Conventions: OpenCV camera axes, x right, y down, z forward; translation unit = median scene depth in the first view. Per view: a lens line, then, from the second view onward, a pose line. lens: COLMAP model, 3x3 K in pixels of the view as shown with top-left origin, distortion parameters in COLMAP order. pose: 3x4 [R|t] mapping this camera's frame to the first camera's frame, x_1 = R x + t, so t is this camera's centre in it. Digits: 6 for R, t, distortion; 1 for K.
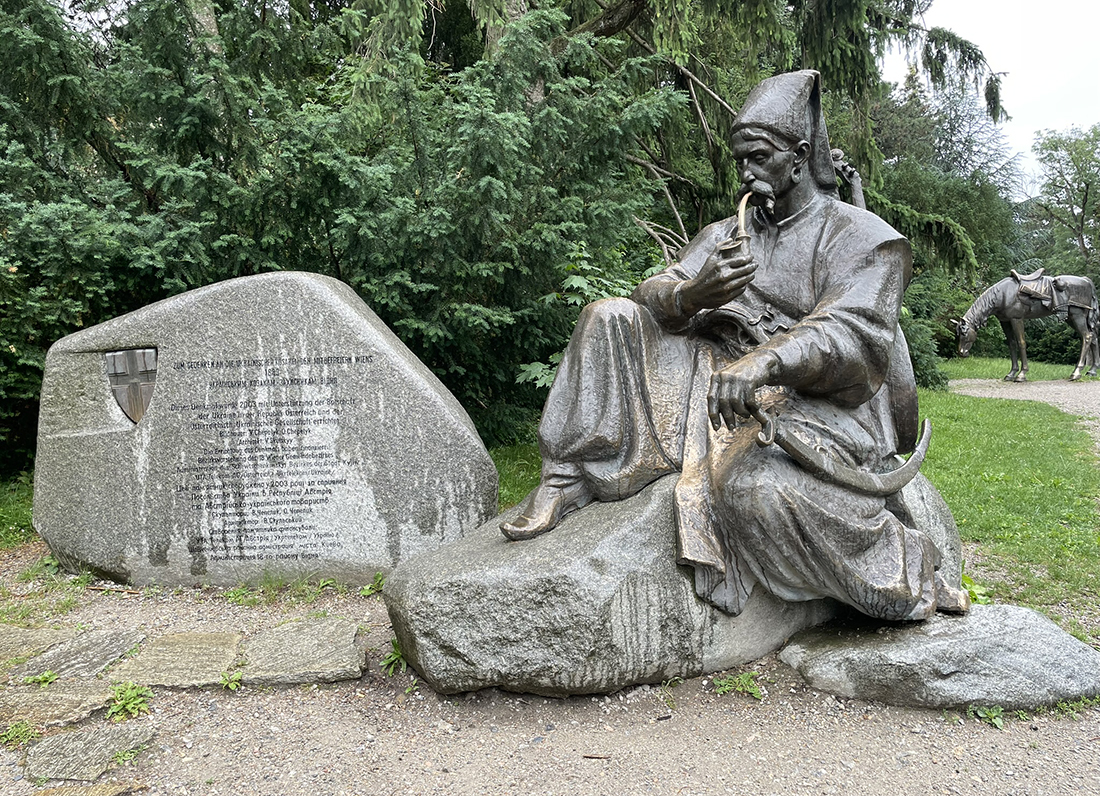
lens RADIAL K [[822.6, 0, 548.6], [0, 822.6, 407.8], [0, 0, 1]] dist [0.078485, -0.100822]
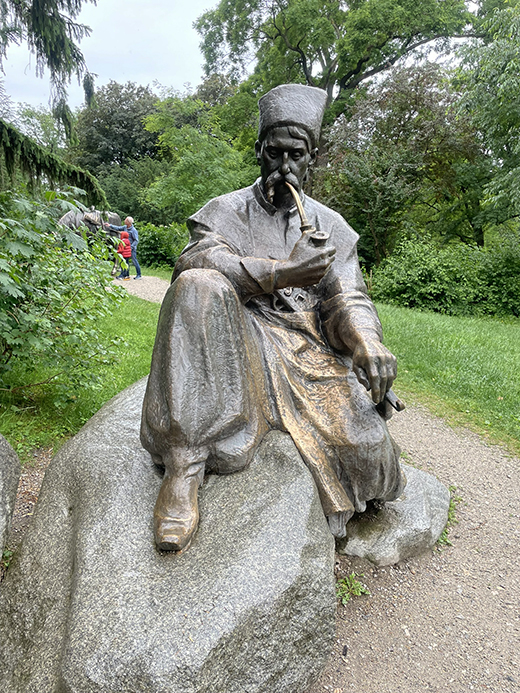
lens RADIAL K [[520.1, 0, 260.0], [0, 520.1, 346.5], [0, 0, 1]] dist [0.092714, -0.131011]
pose [[0.570874, -0.107105, 0.814021, -0.410933], [-0.001302, 0.991335, 0.131349, -0.126379], [-0.821036, -0.076044, 0.565789, 0.590144]]
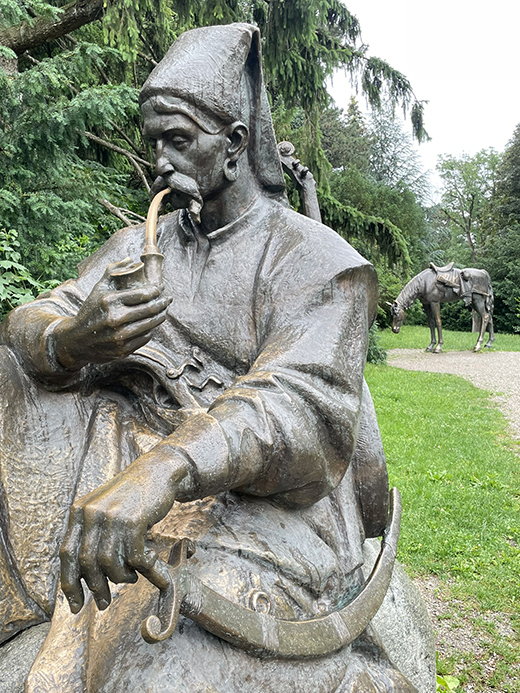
lens RADIAL K [[676.0, 0, 260.0], [0, 676.0, 346.5], [0, 0, 1]] dist [0.105827, -0.170620]
pose [[0.962906, -0.000773, 0.269838, 0.163068], [0.005169, 0.999865, -0.015581, -0.117450], [-0.269789, 0.016397, 0.962780, 0.427938]]
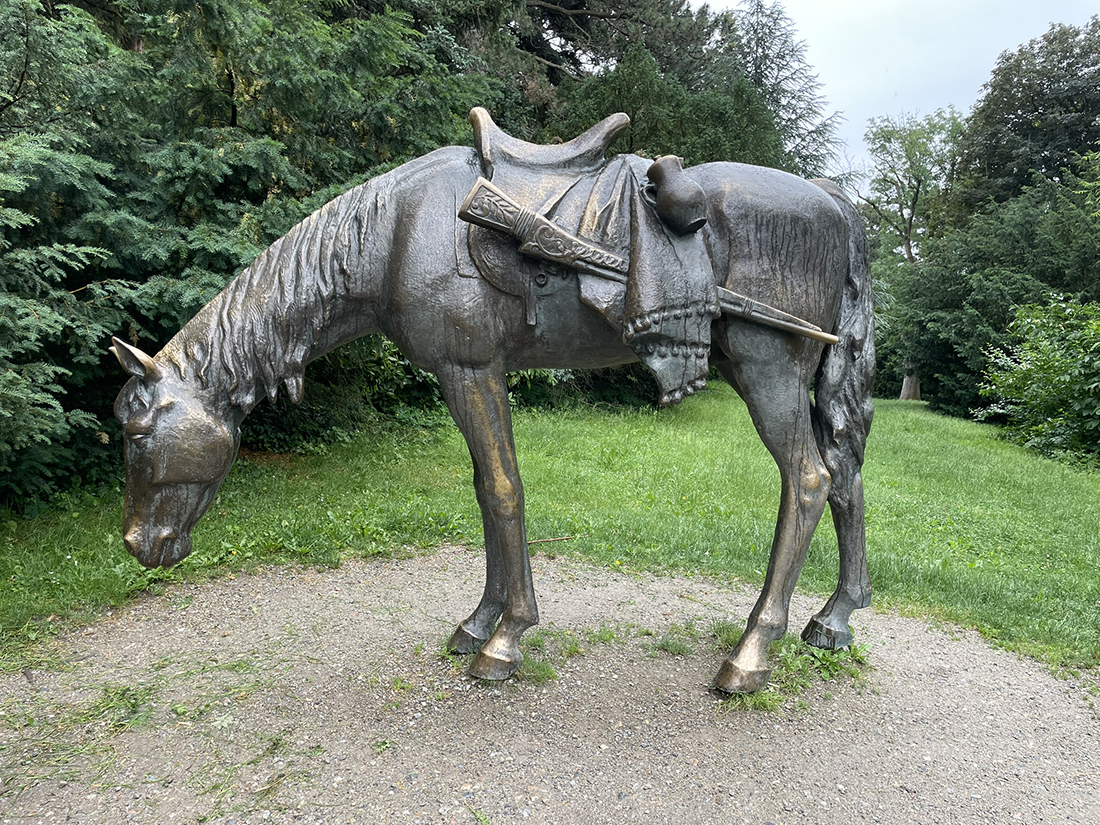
lens RADIAL K [[825.6, 0, 550.0], [0, 825.6, 412.5], [0, 0, 1]] dist [0.092714, -0.131011]
pose [[0.984305, 0.049397, 0.169422, 2.461457], [-0.054279, 0.998230, 0.024301, -0.456773], [-0.167921, -0.033116, 0.985244, 3.649986]]
